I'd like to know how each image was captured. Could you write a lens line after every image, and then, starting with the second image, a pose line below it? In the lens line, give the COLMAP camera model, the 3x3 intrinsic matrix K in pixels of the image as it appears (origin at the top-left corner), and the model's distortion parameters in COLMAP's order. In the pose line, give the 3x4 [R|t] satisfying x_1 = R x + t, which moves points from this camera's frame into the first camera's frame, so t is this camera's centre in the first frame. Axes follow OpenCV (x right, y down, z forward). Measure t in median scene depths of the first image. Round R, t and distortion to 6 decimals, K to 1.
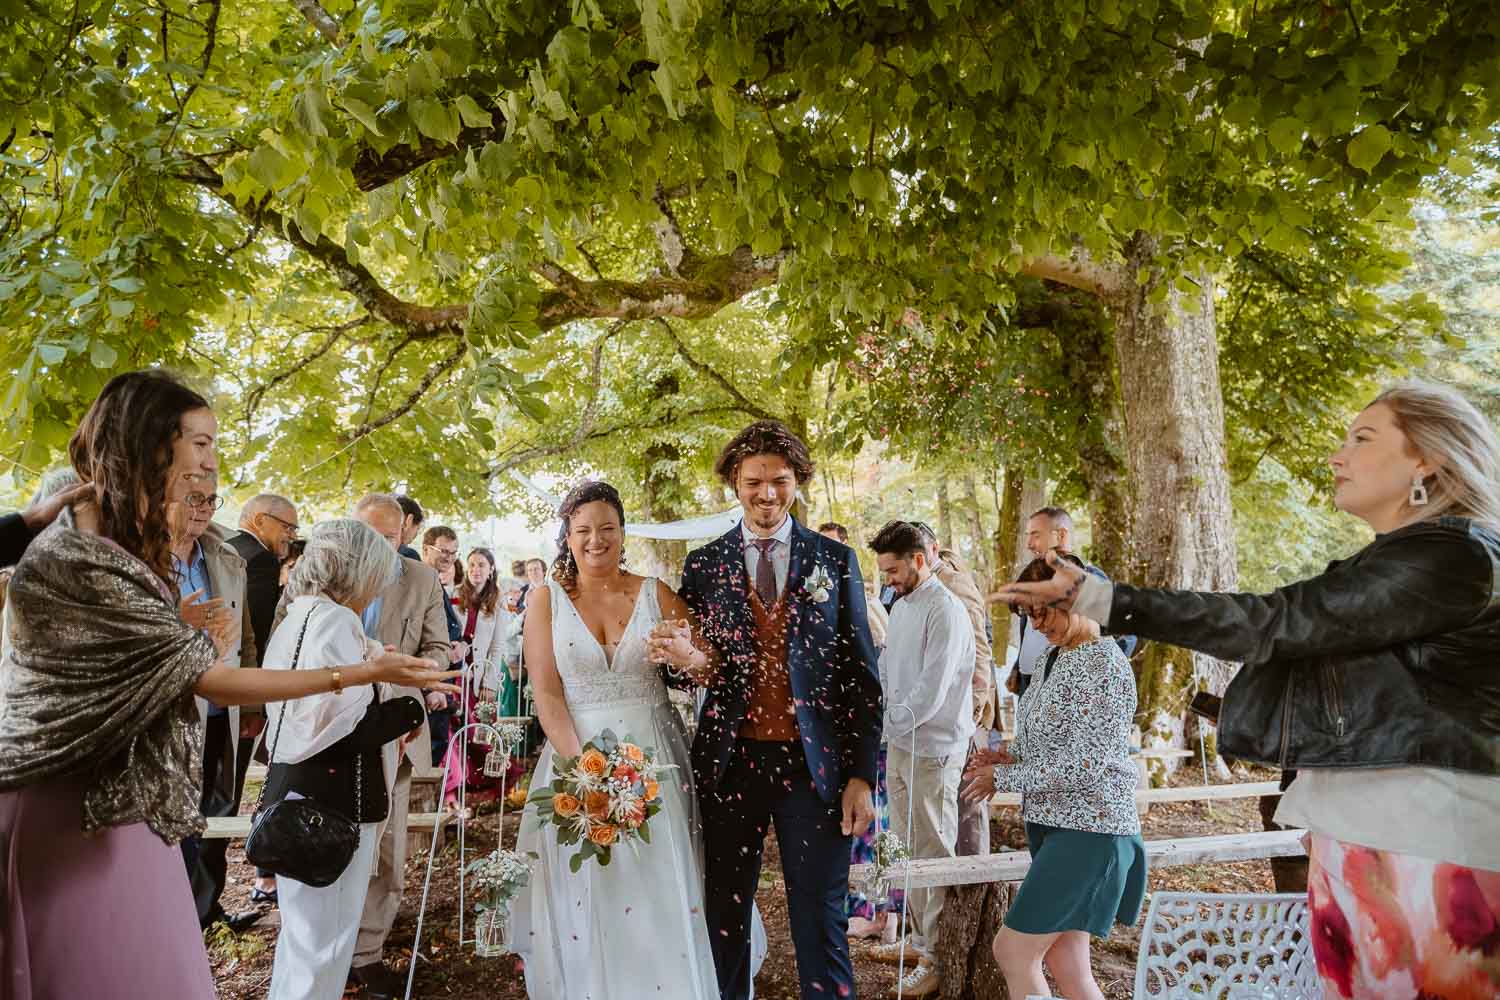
lens RADIAL K [[853.7, 0, 757.5], [0, 853.7, 487.2], [0, 0, 1]] dist [-0.036553, 0.027257]
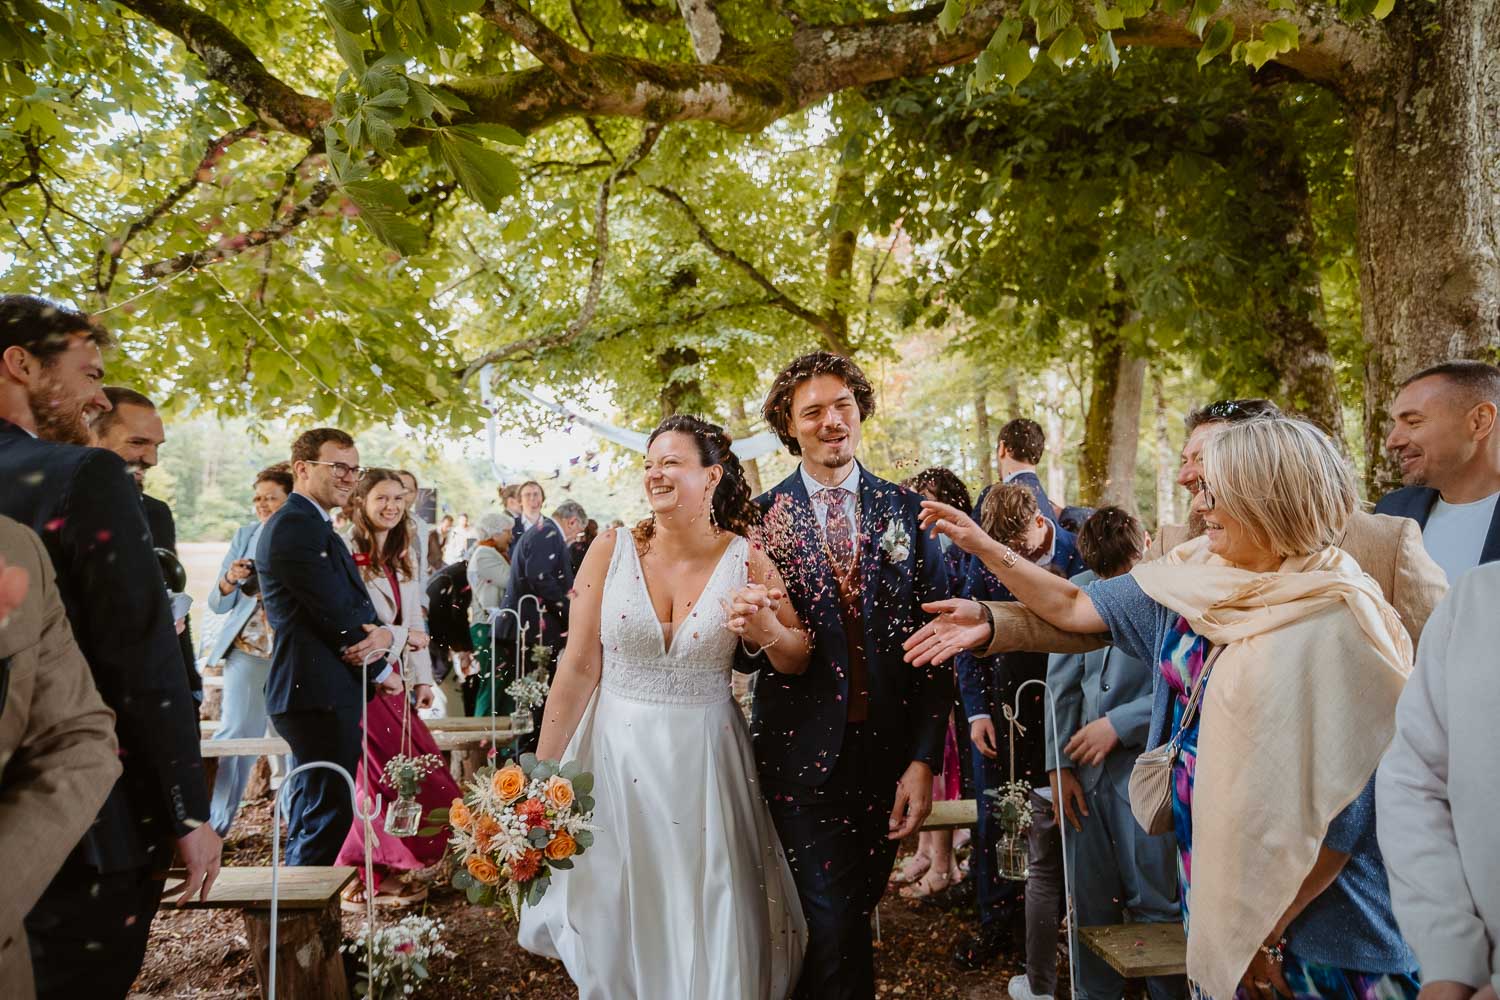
lens RADIAL K [[853.7, 0, 757.5], [0, 853.7, 487.2], [0, 0, 1]] dist [-0.036553, 0.027257]
pose [[0.999805, -0.013465, -0.014417, -0.052890], [0.014748, 0.995562, 0.092949, 0.023725], [0.013102, -0.093144, 0.995566, 0.280374]]
